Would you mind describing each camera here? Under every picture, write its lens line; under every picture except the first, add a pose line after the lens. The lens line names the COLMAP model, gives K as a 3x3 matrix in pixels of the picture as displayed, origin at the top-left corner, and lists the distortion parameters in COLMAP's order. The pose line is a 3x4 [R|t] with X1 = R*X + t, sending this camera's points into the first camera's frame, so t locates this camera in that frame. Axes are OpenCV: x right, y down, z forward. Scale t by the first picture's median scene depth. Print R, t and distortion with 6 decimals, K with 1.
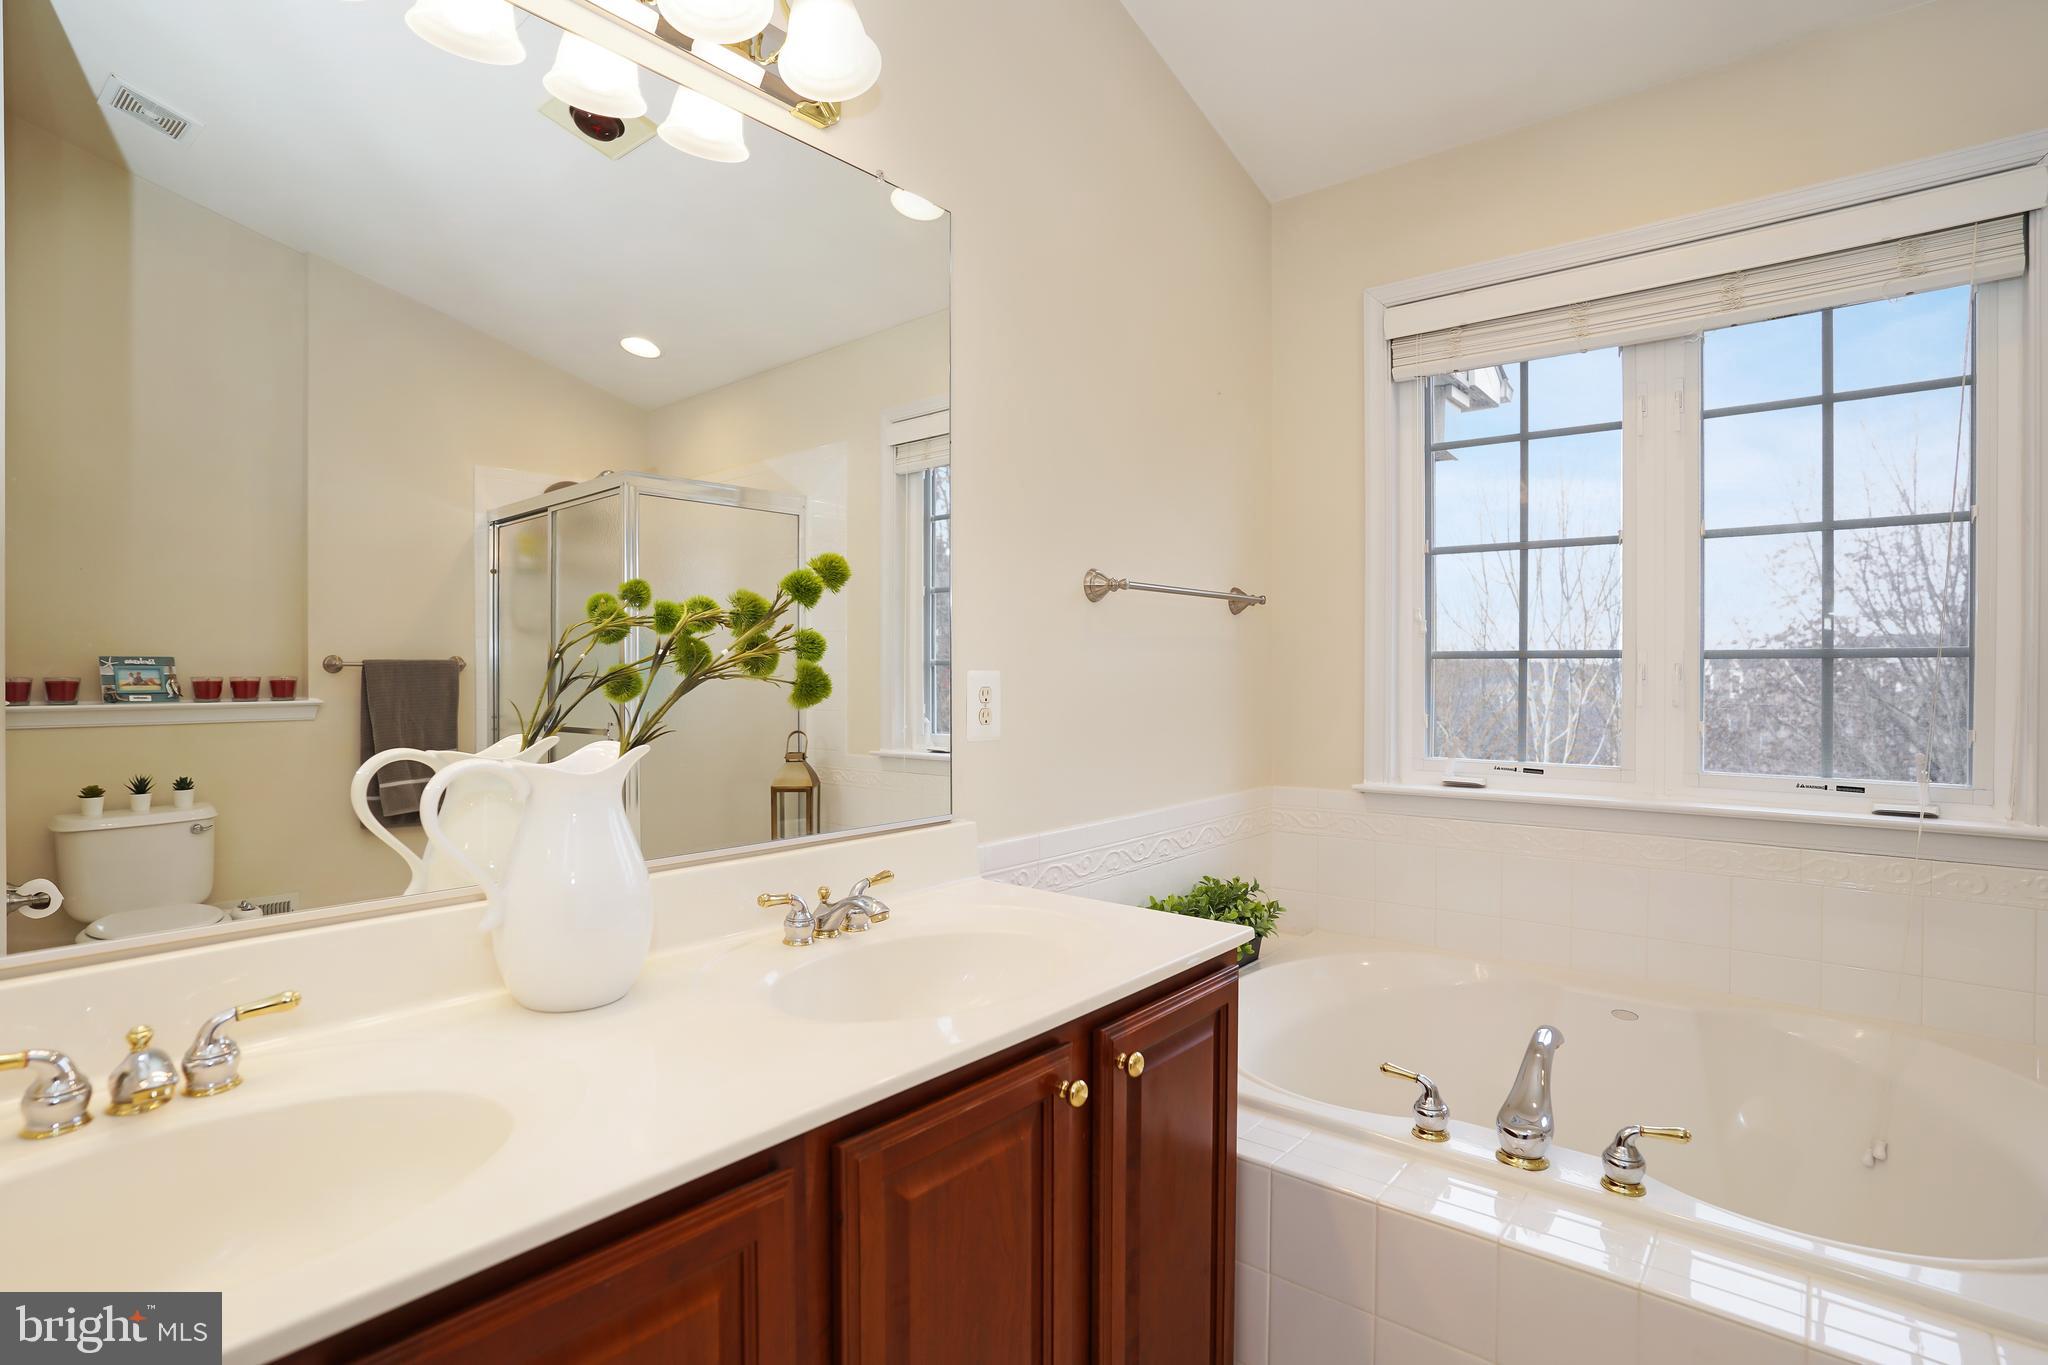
lens RADIAL K [[1027.0, 0, 1073.6], [0, 1027.0, 681.4], [0, 0, 1]] dist [-0.064928, 0.030047]
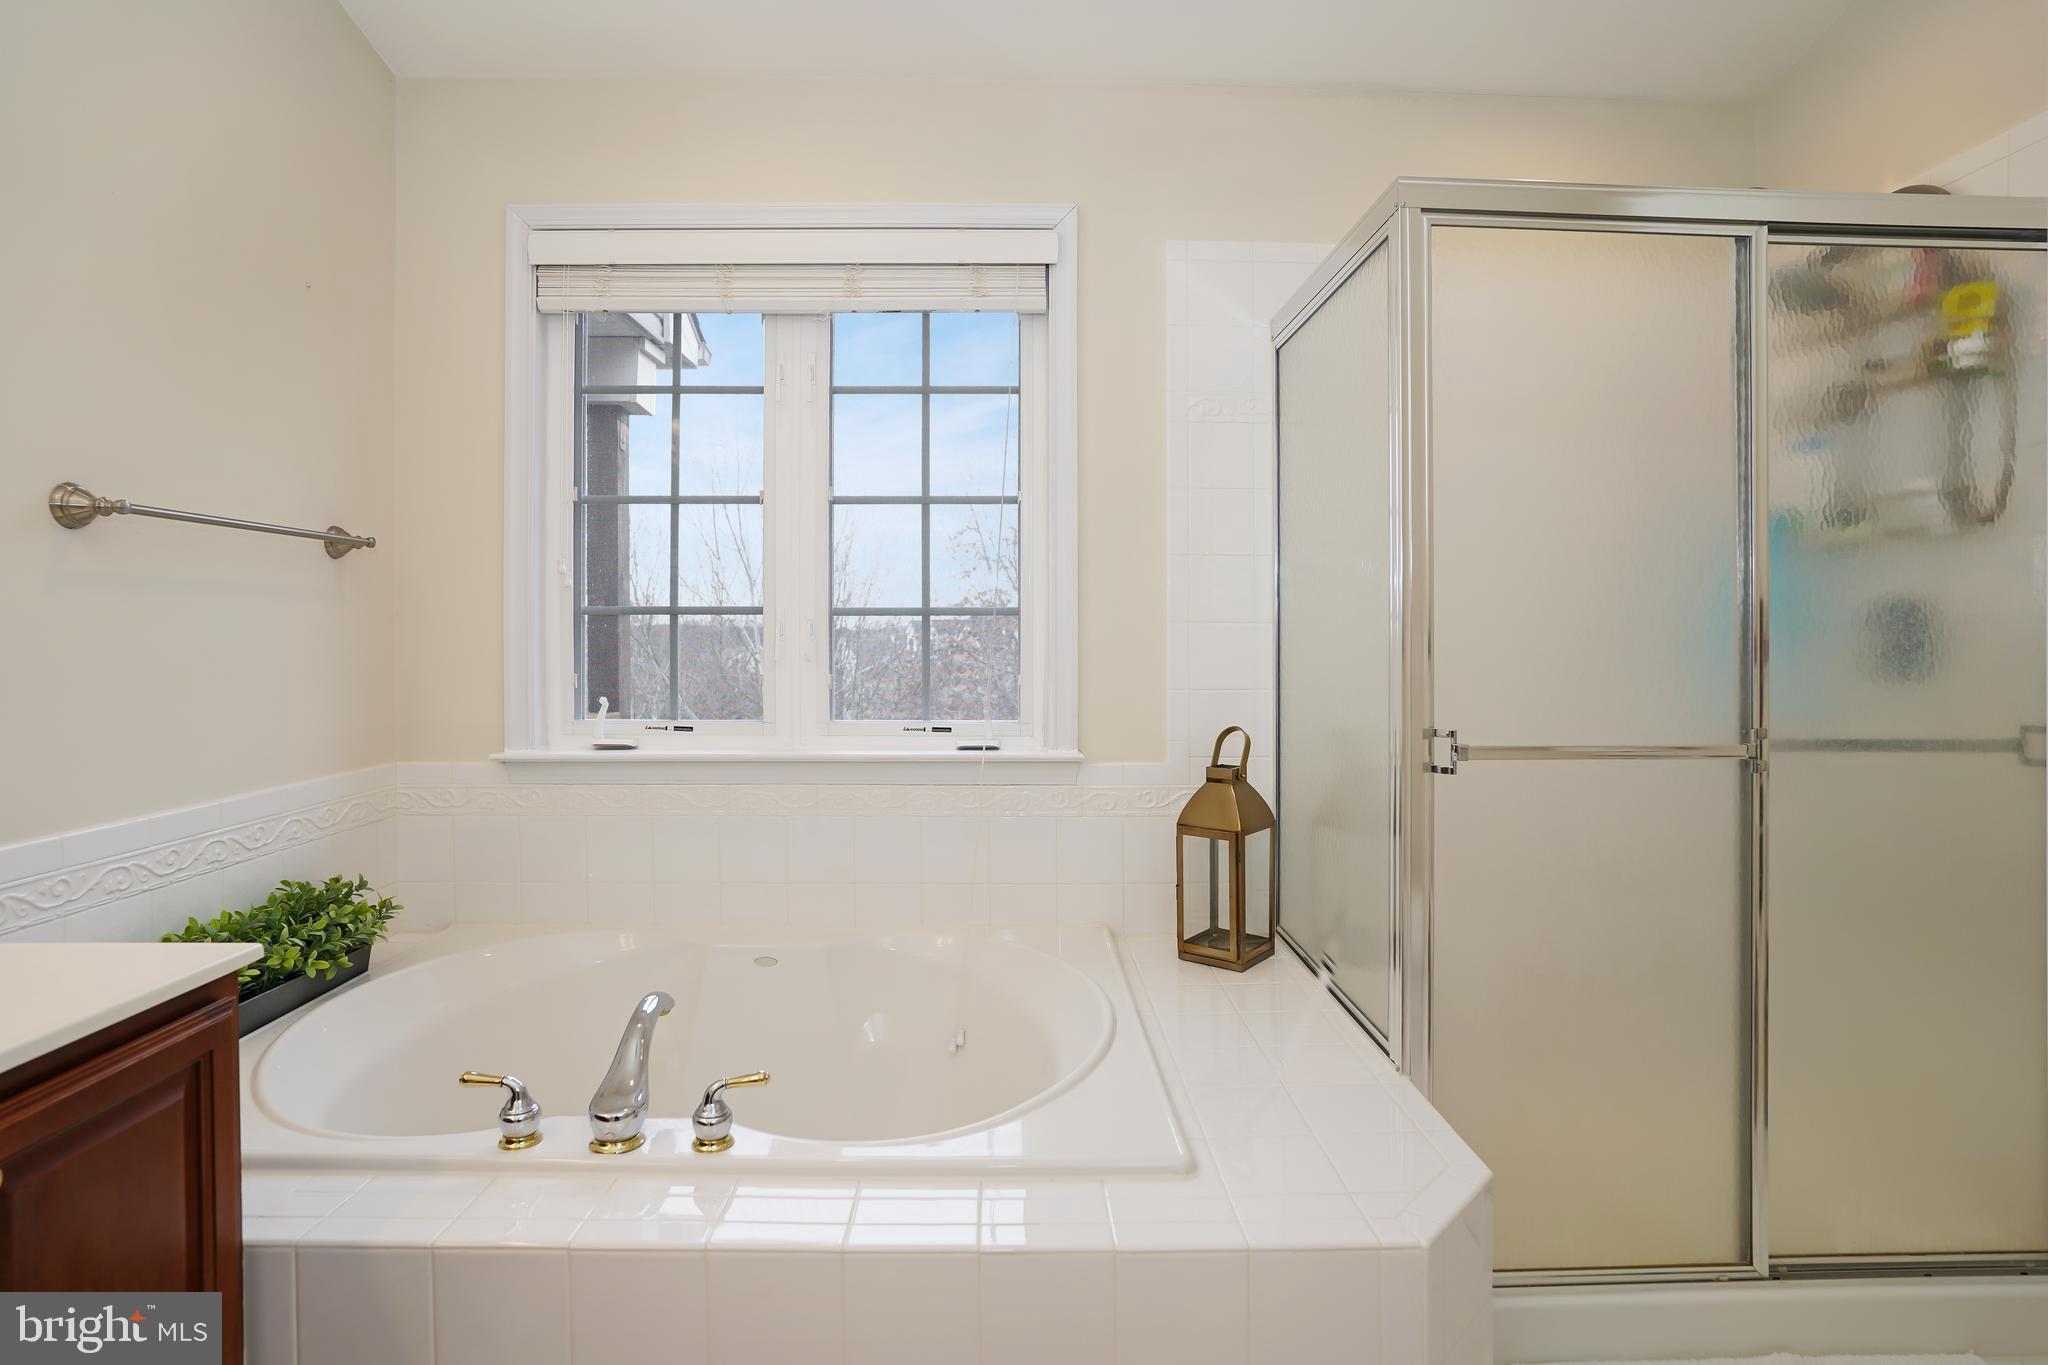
lens RADIAL K [[1027.0, 0, 1058.1], [0, 1027.0, 624.9], [0, 0, 1]] dist [-0.064928, 0.030047]
pose [[0.761384, 0.007681, 0.648256, 0.109590], [0.005343, 0.999821, -0.018123, 0.009059], [-0.648279, 0.017262, 0.761207, 0.009298]]
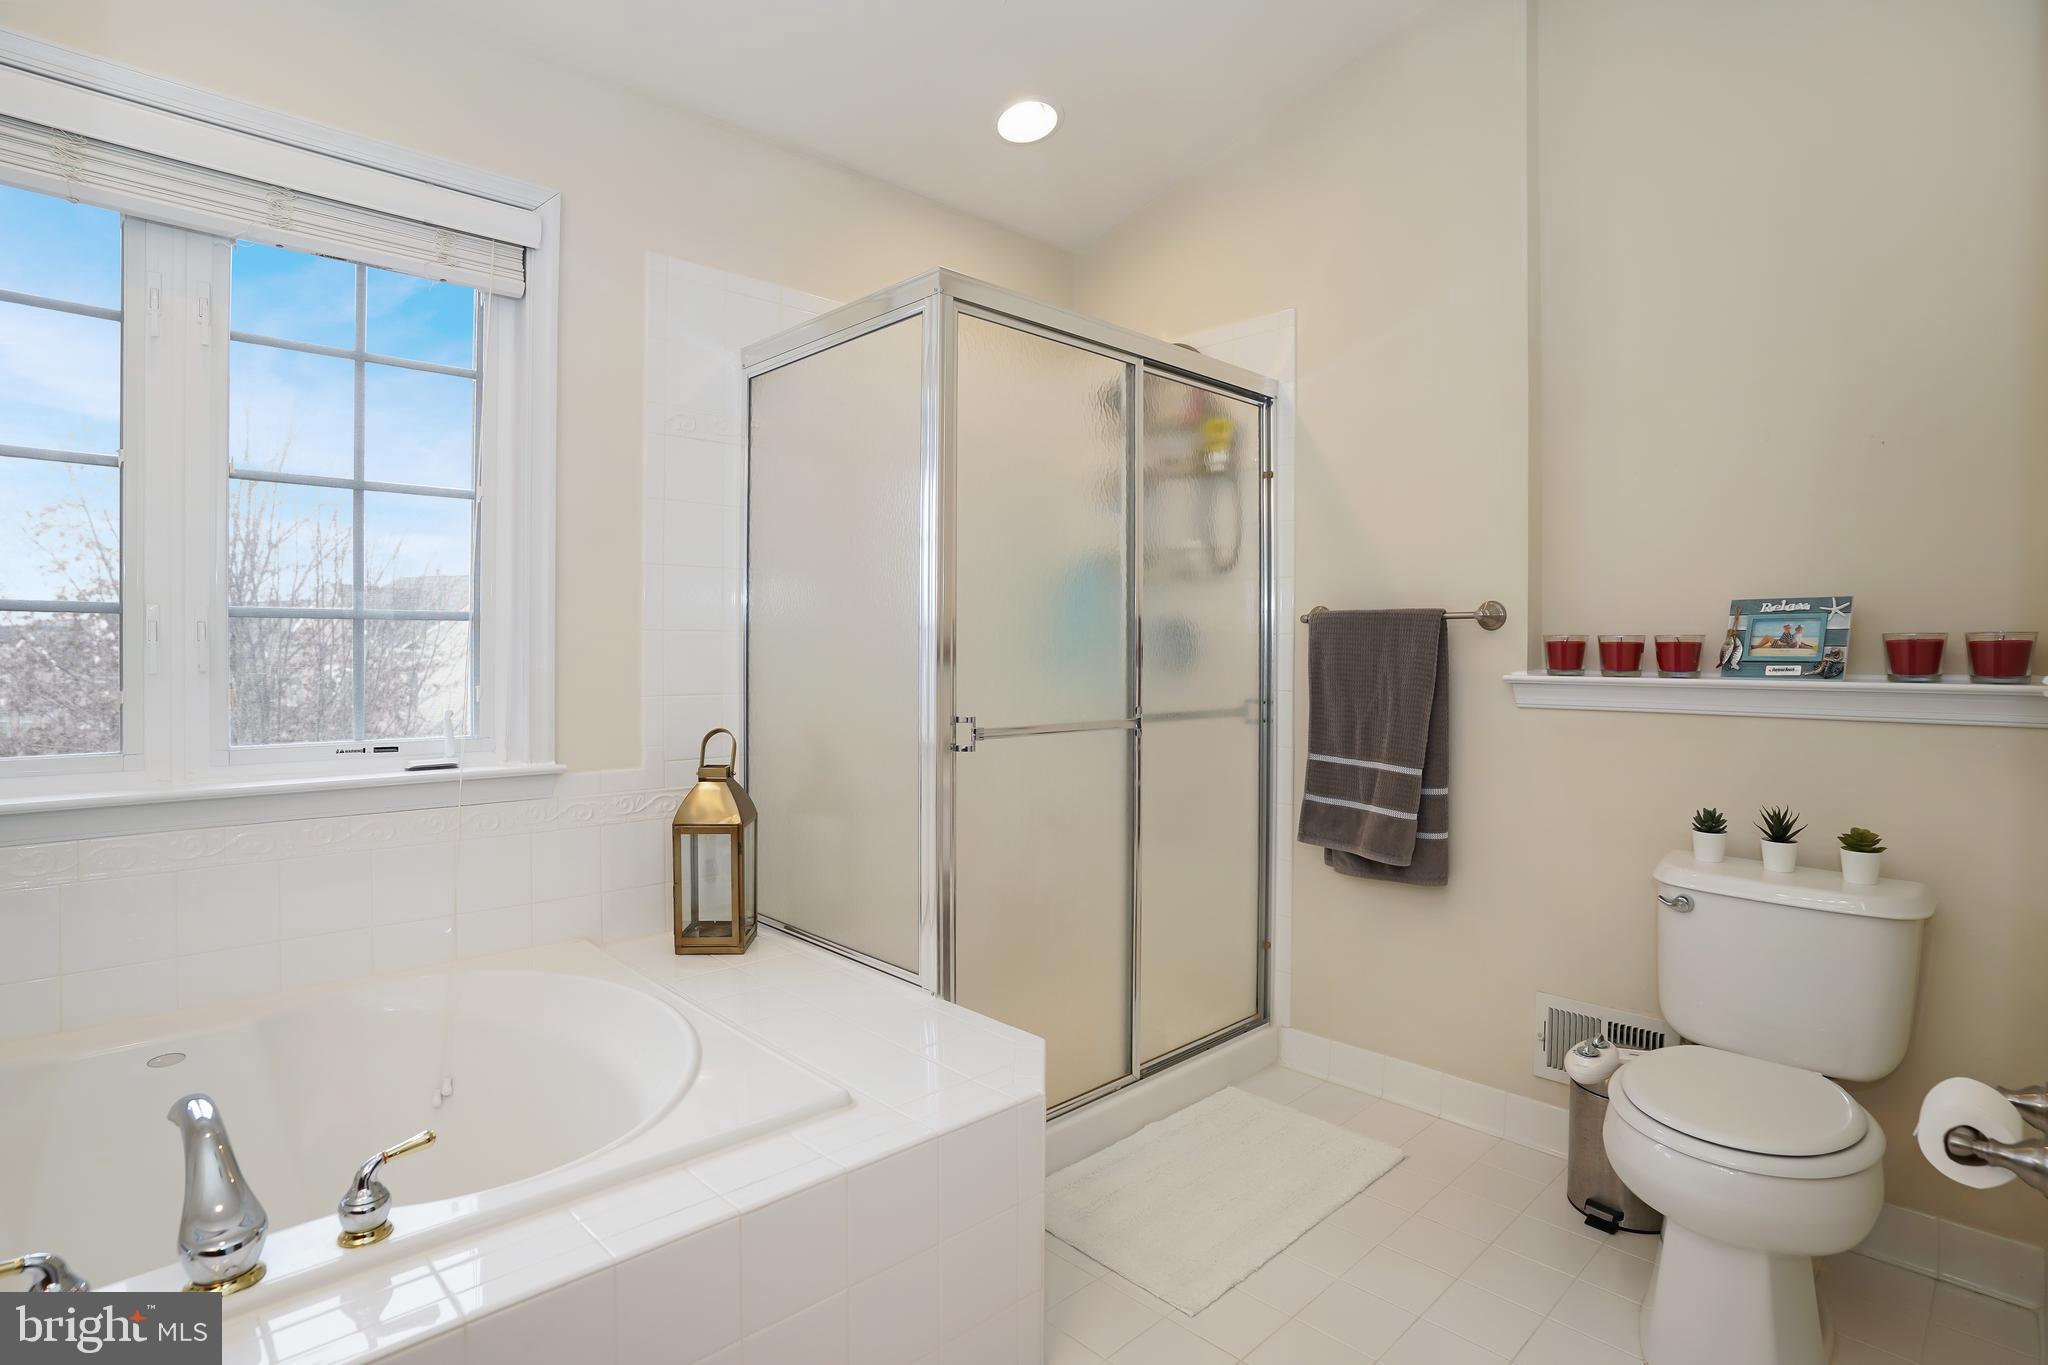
lens RADIAL K [[1027.0, 0, 987.3], [0, 1027.0, 658.4], [0, 0, 1]] dist [-0.064928, 0.030047]
pose [[0.149418, -0.011305, 0.988709, -0.132893], [0.008757, 0.999911, 0.010110, 0.010323], [-0.988735, 0.007148, 0.149504, 0.239143]]
